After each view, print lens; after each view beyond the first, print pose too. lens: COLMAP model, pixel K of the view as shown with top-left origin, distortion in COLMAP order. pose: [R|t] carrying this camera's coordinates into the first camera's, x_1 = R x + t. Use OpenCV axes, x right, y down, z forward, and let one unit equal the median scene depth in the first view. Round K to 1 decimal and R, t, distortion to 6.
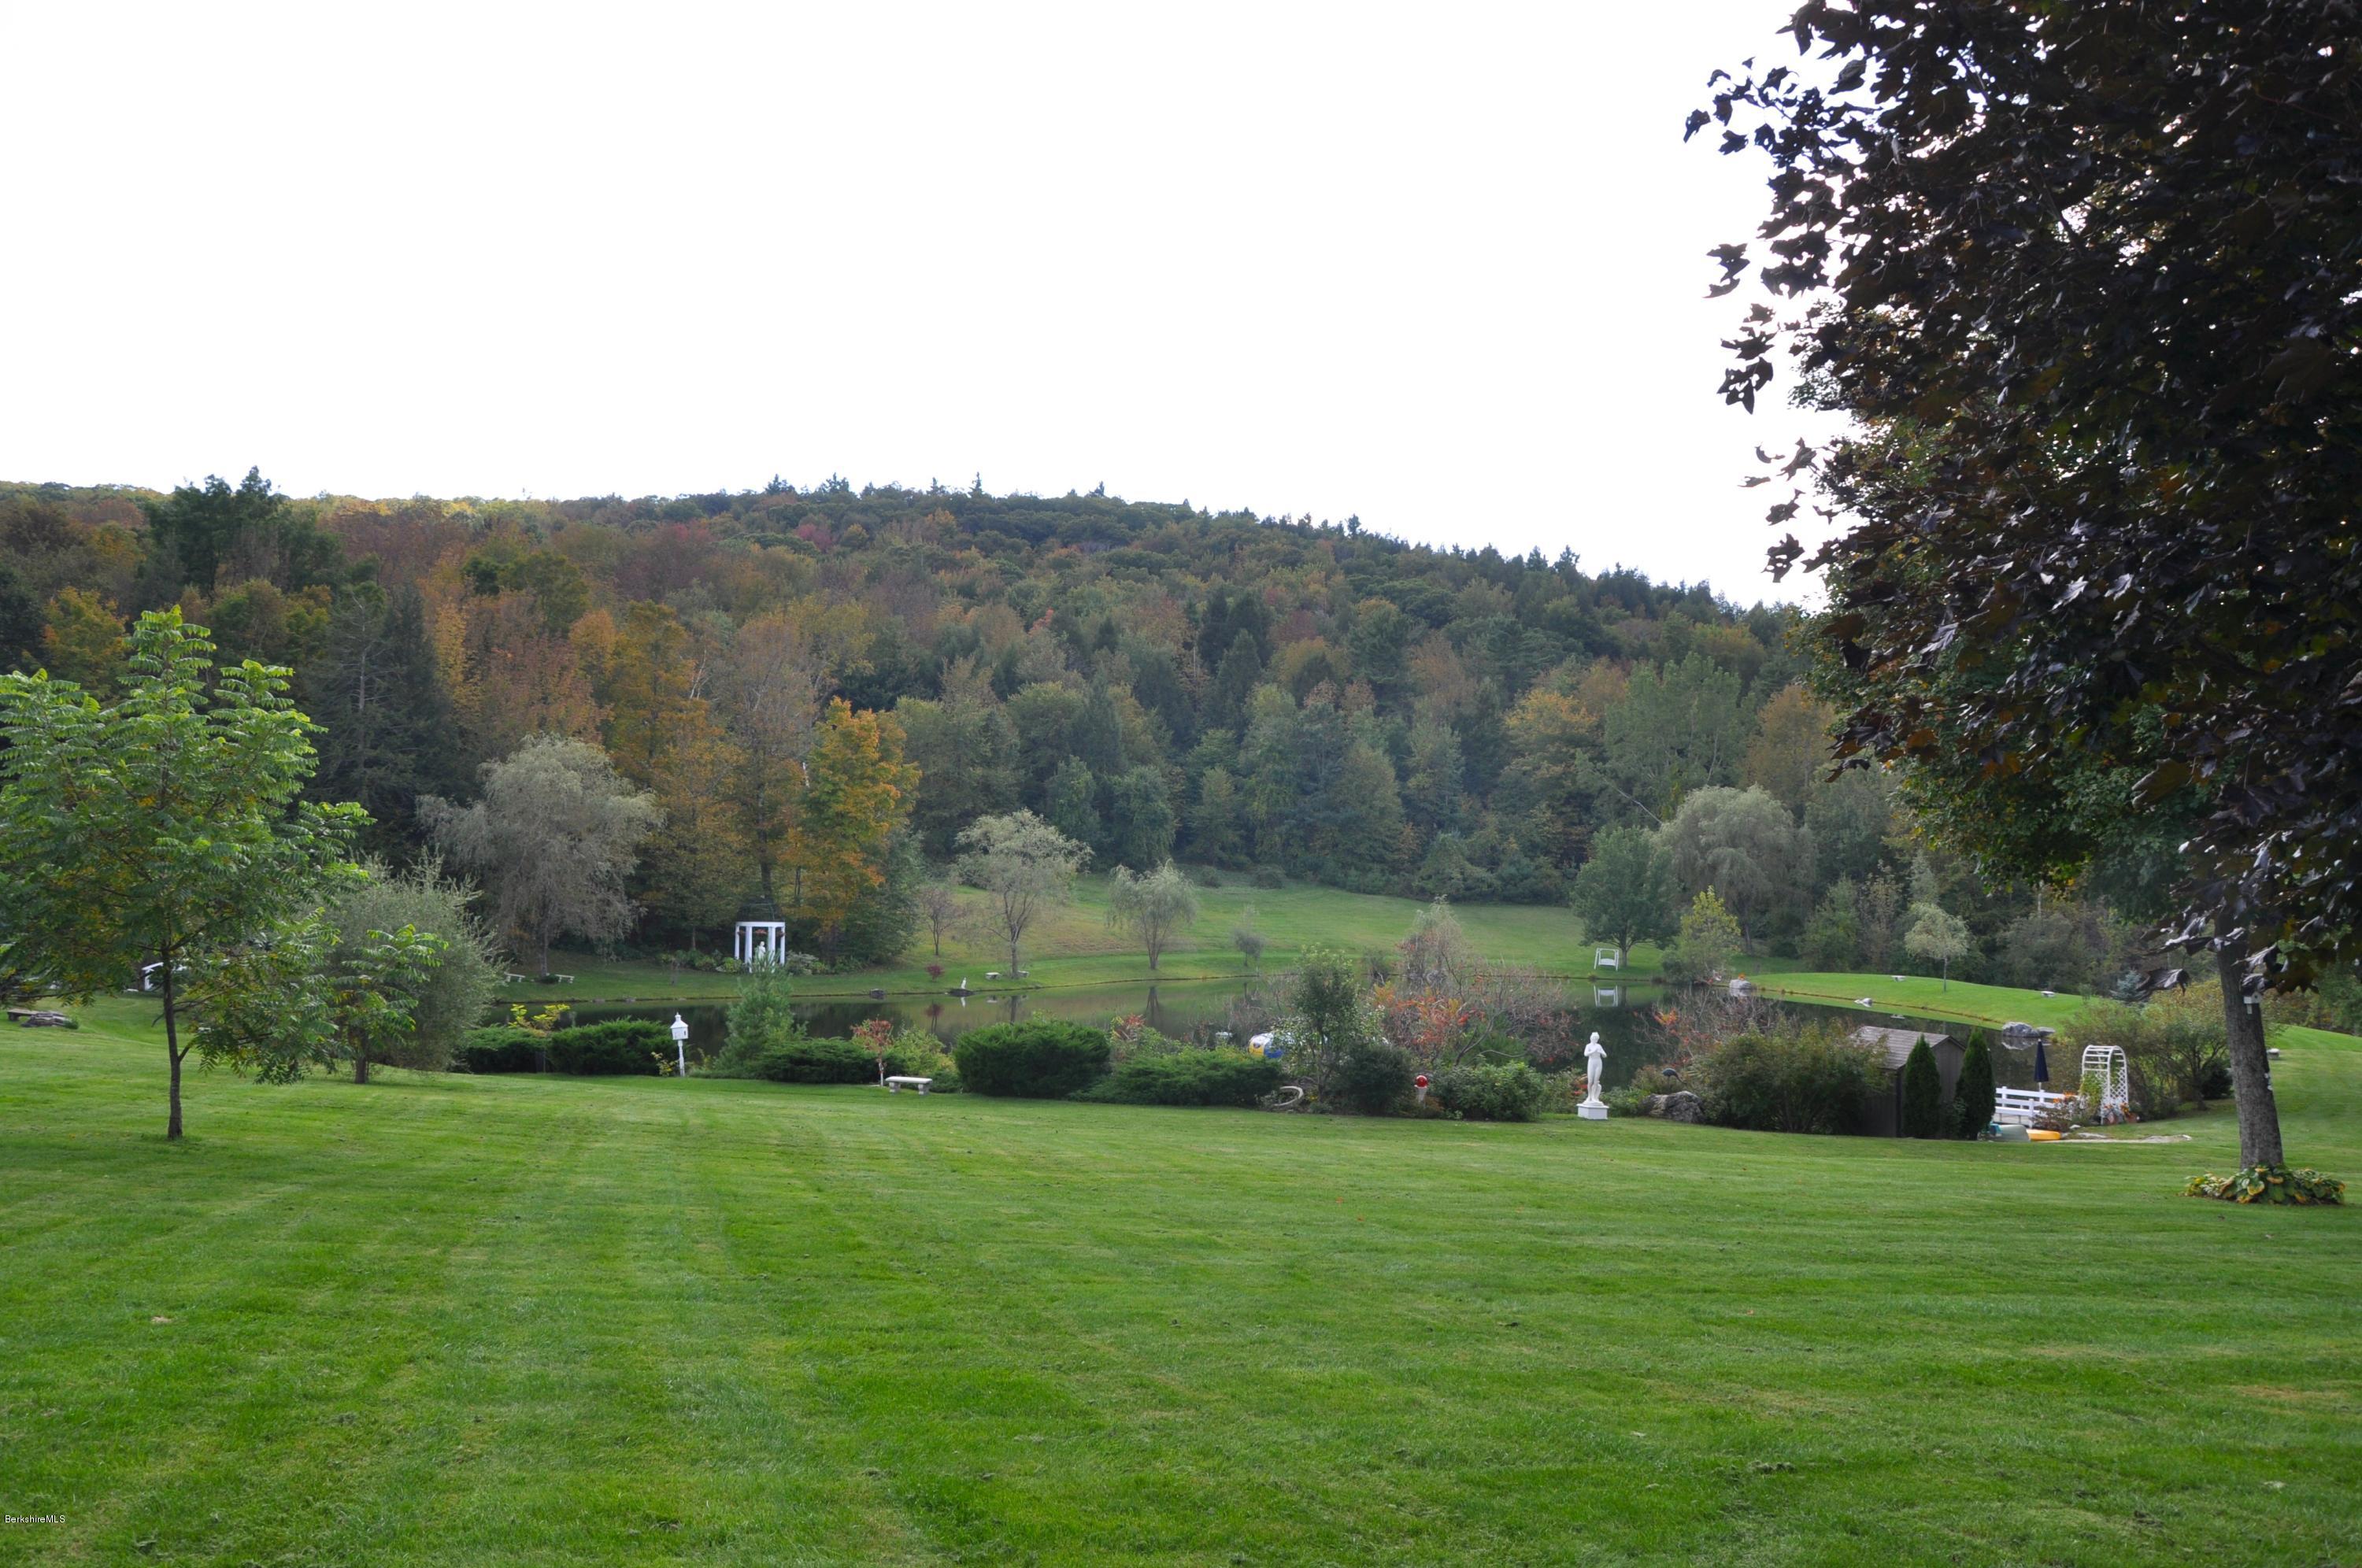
lens RADIAL K [[1909.5, 0, 1181.0], [0, 1909.5, 784.0], [0, 0, 1]] dist [-0.161872, 0.069112]
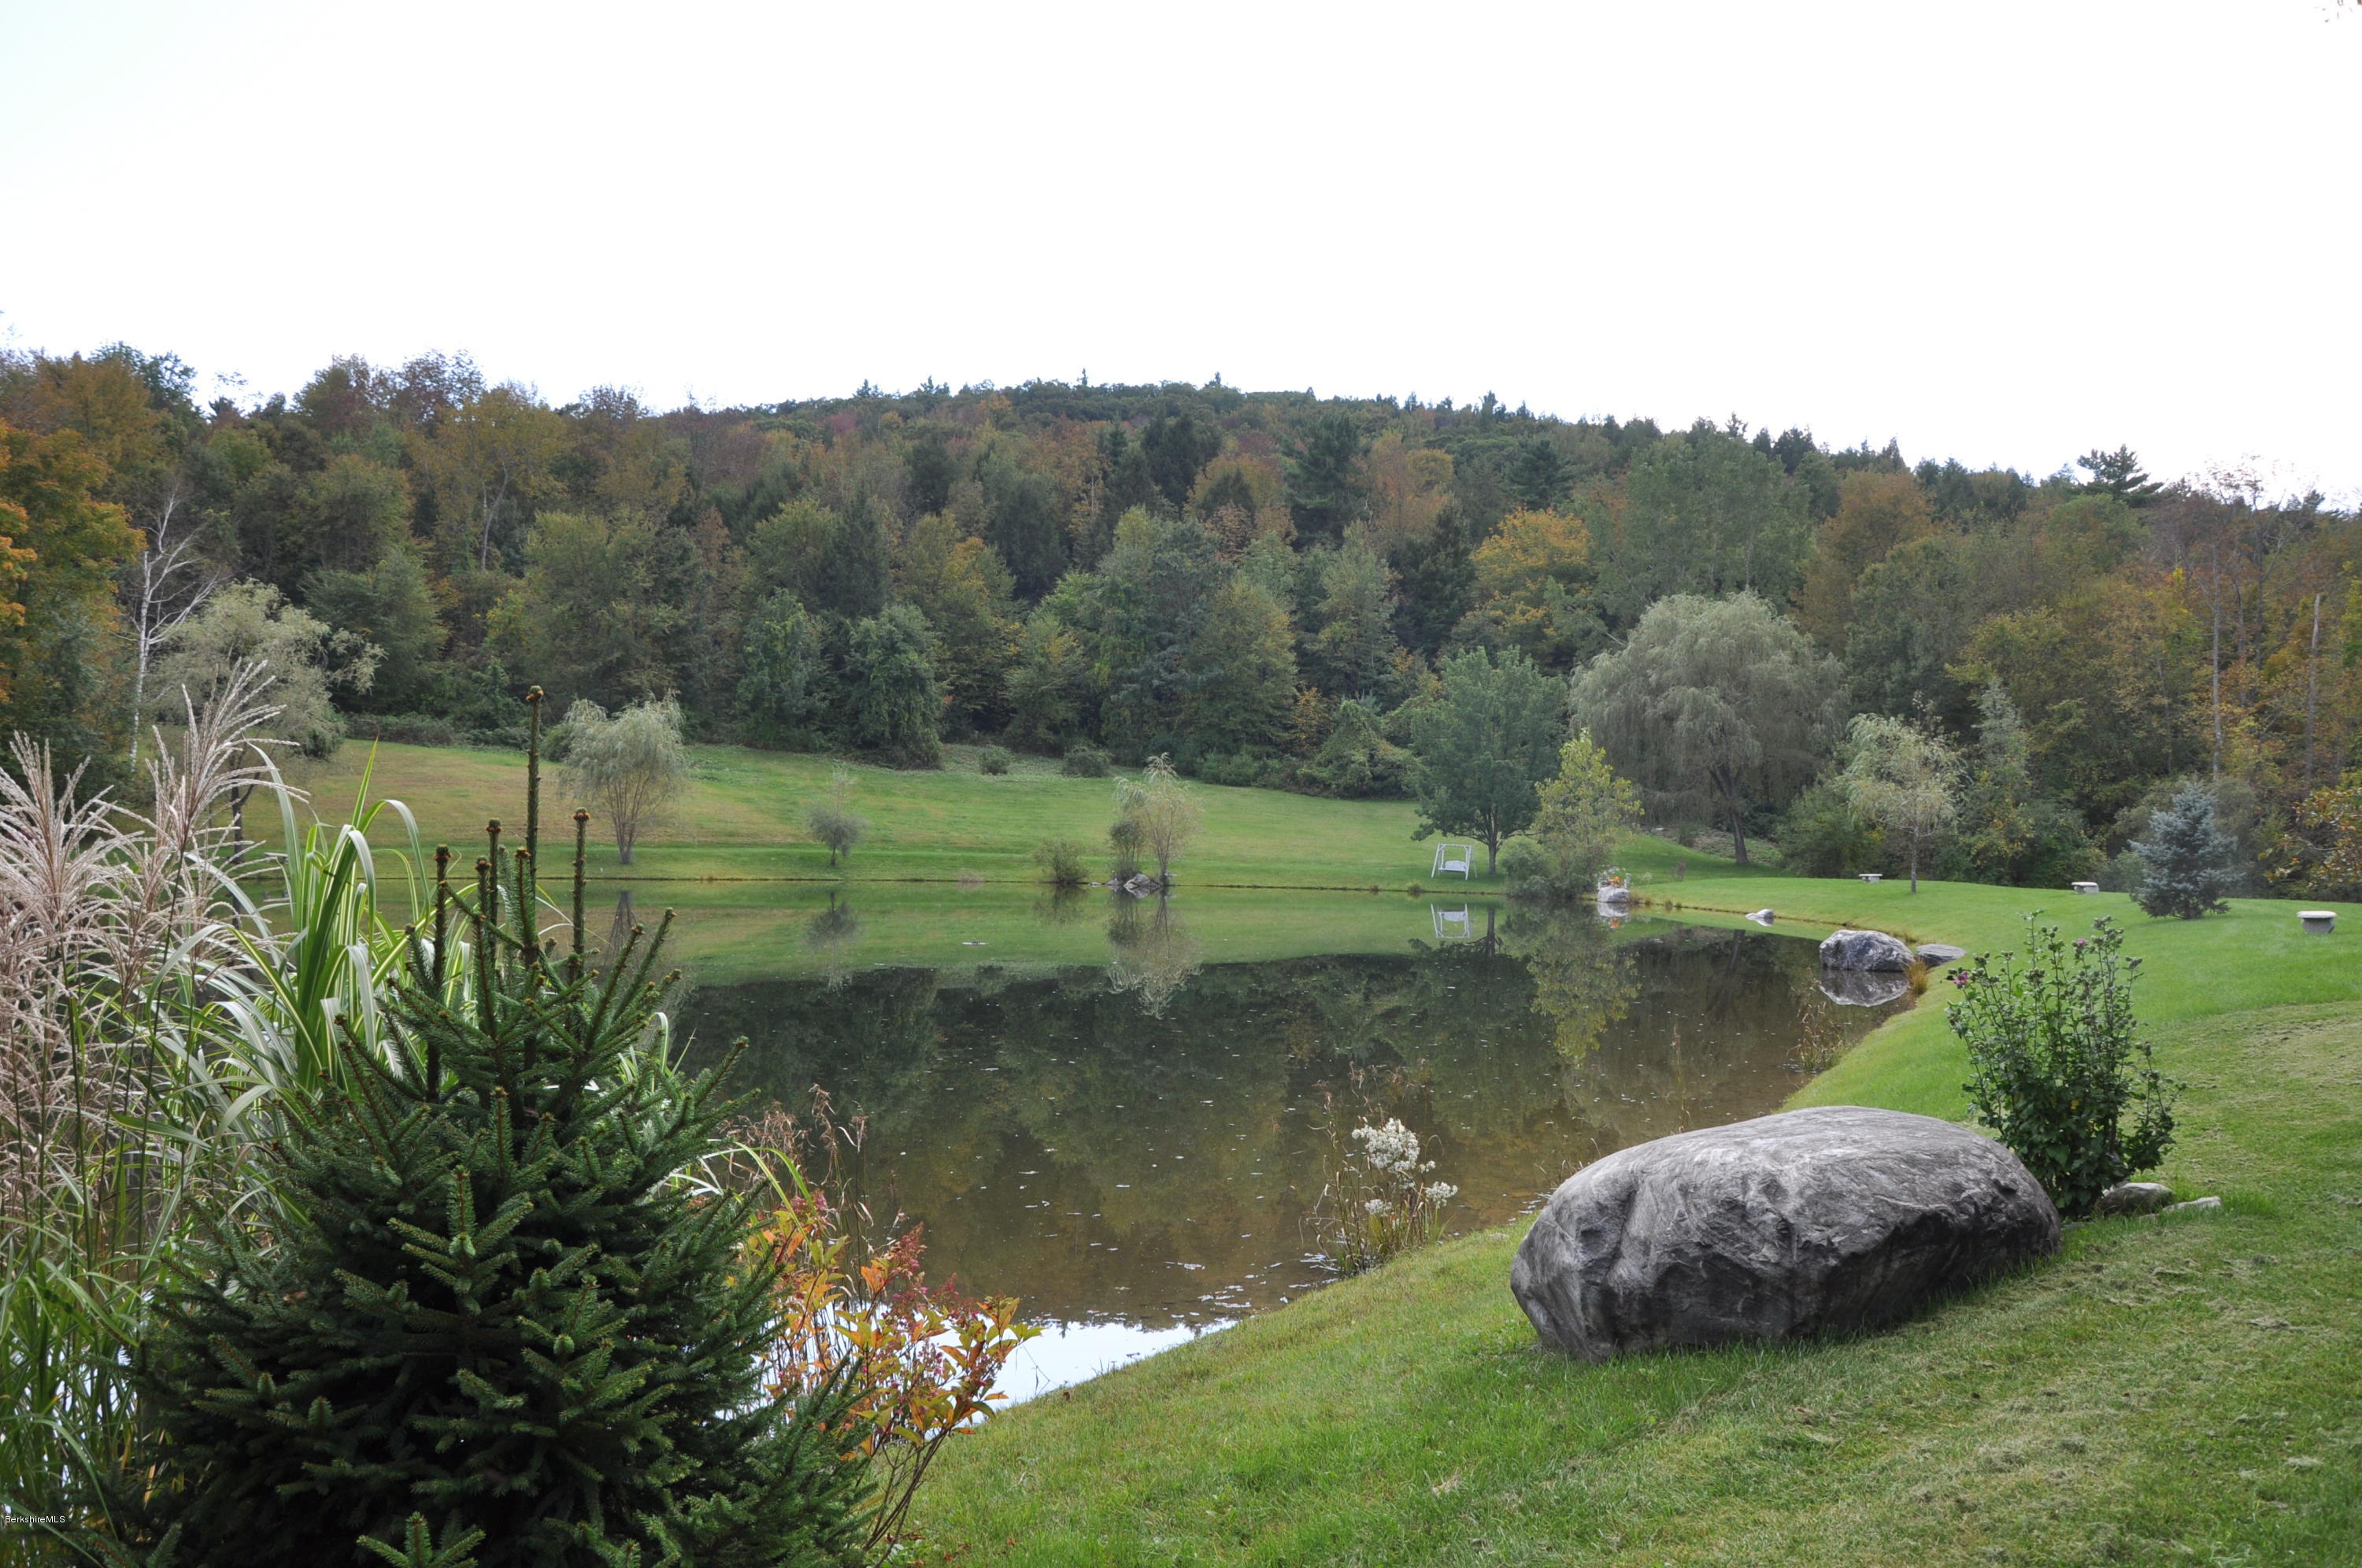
lens RADIAL K [[1927.3, 0, 1181.0], [0, 1927.3, 784.0], [0, 0, 1]] dist [-0.103792, 0.000615]
pose [[0.988902, -0.009371, -0.148272, 0.182392], [0.012032, 0.999782, 0.017062, 0.044231], [0.148080, -0.018657, 0.988799, 0.292580]]
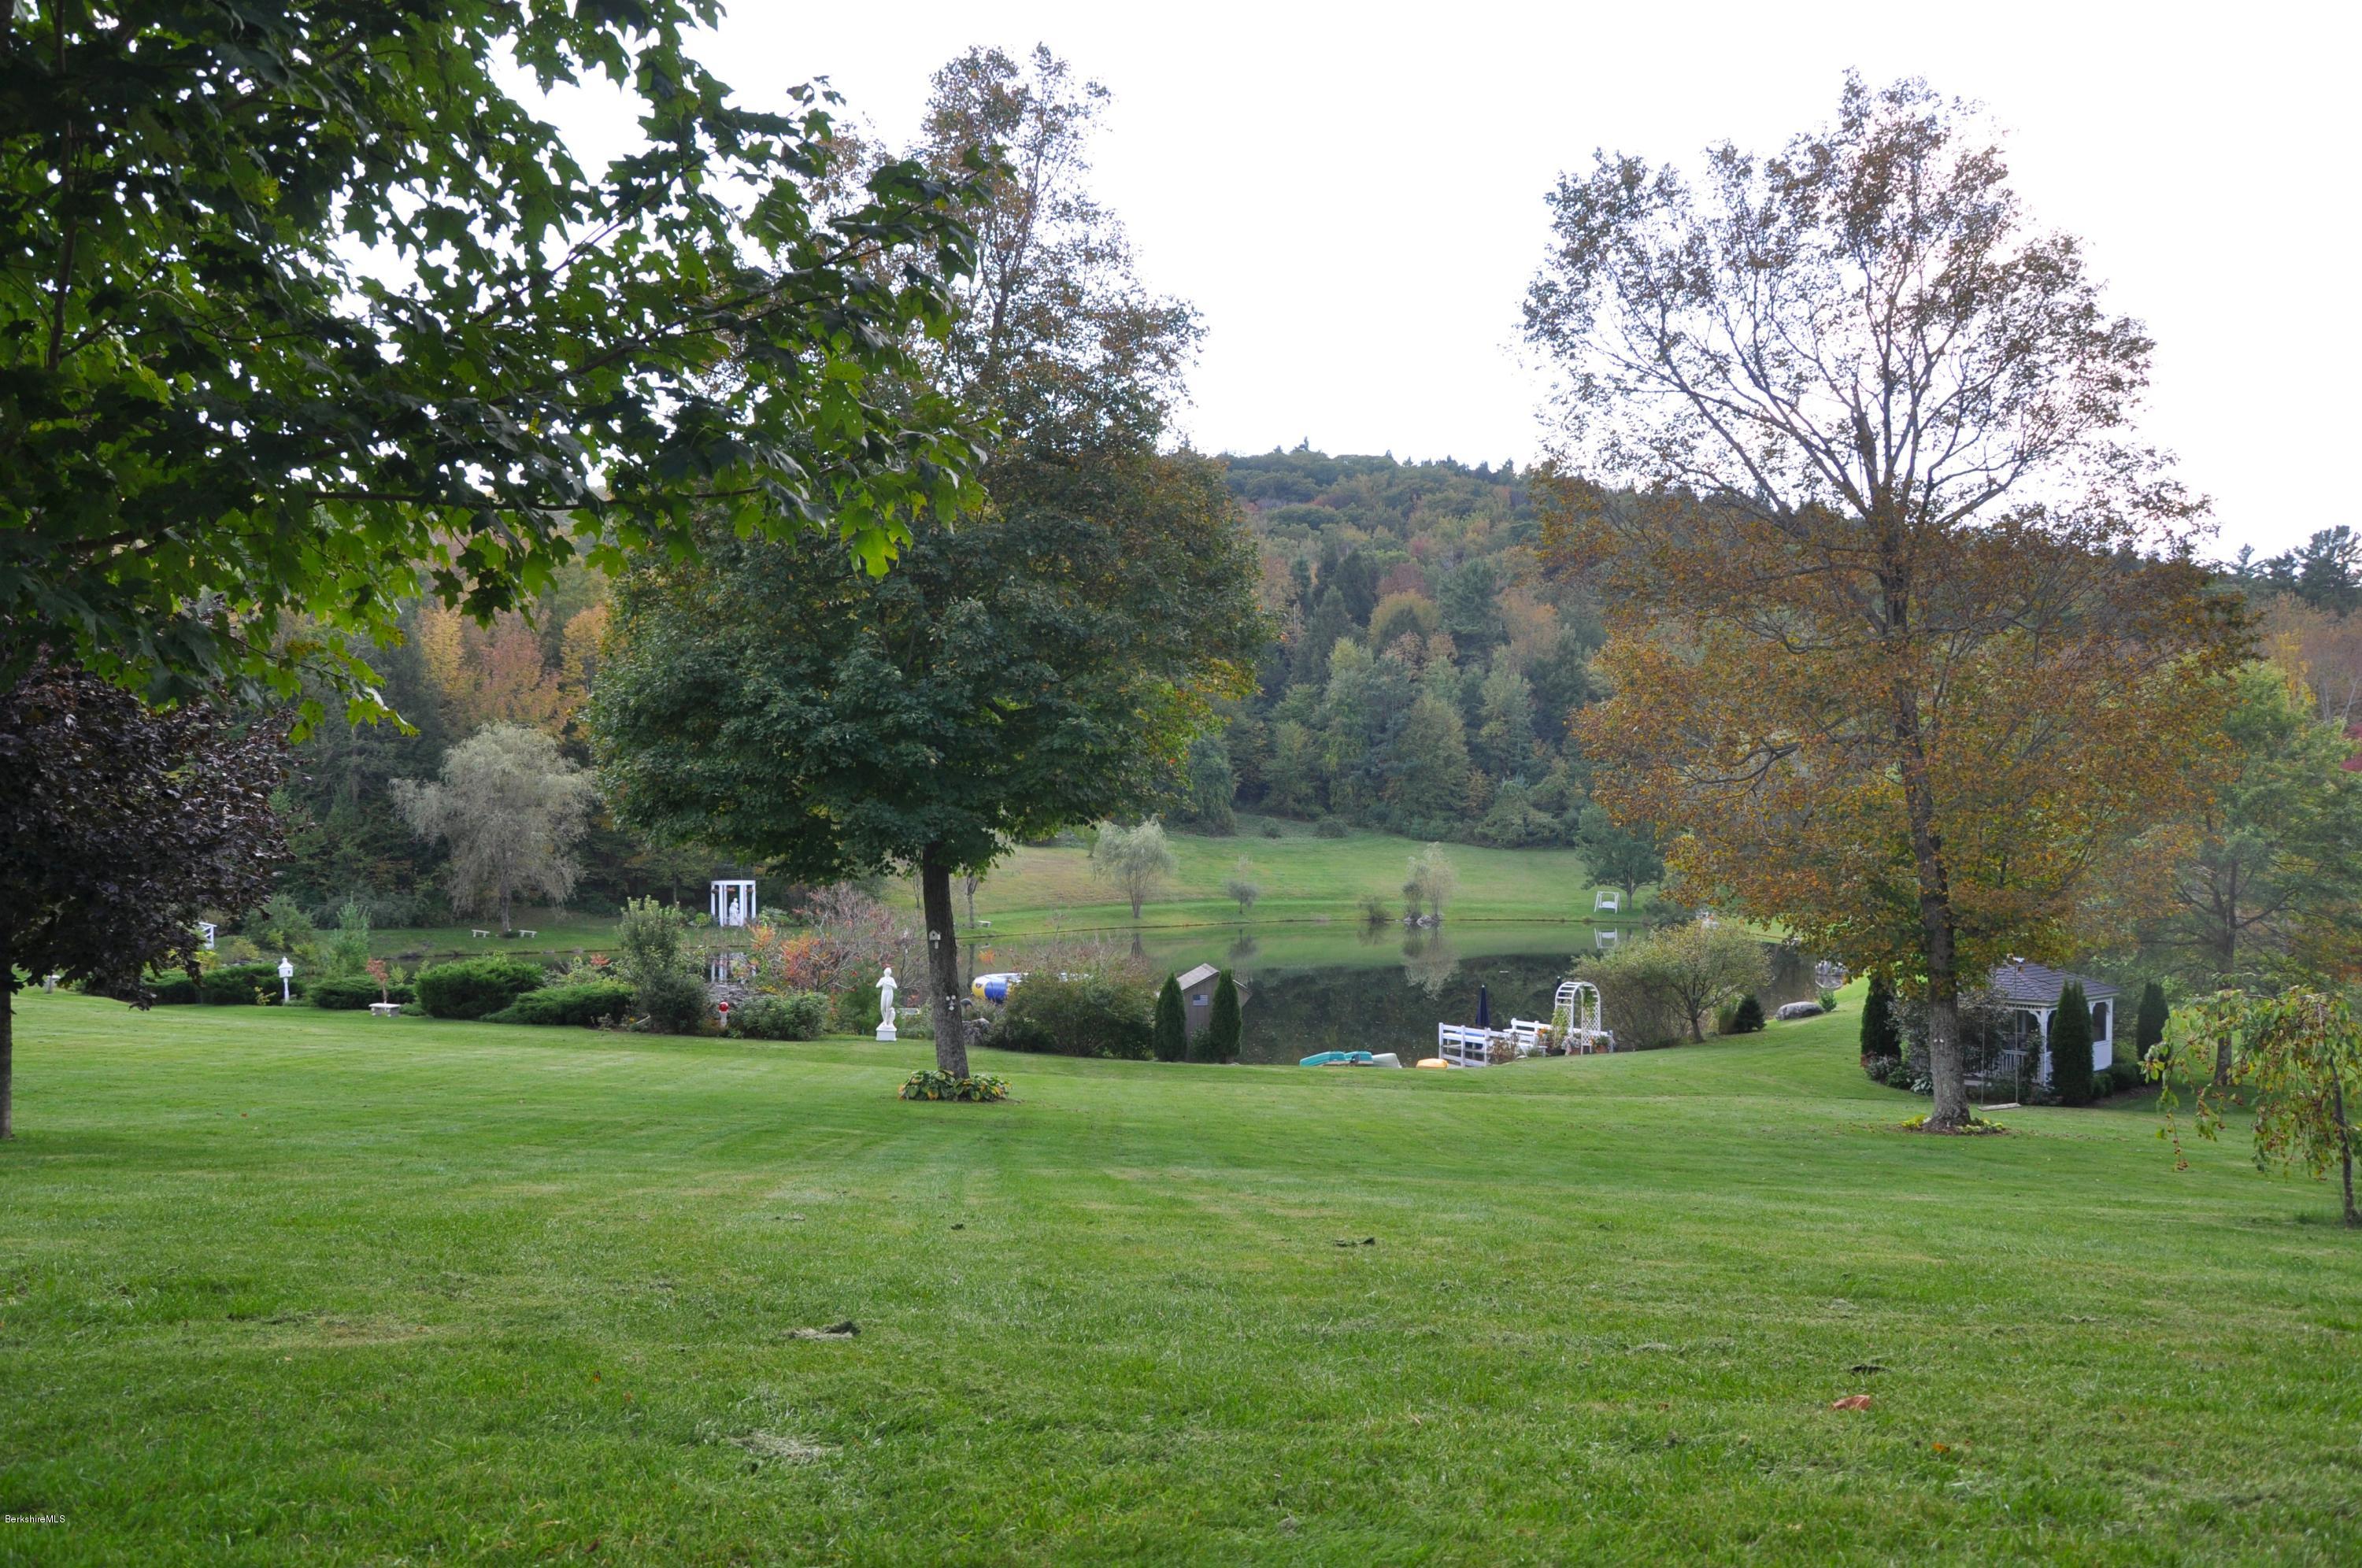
lens RADIAL K [[1909.5, 0, 1181.0], [0, 1909.5, 784.0], [0, 0, 1]] dist [-0.161872, 0.069112]
pose [[0.986567, -0.025367, -0.161377, 0.130251], [0.029616, 0.999274, 0.023980, -0.001571], [0.160651, -0.028437, 0.986601, -0.030903]]
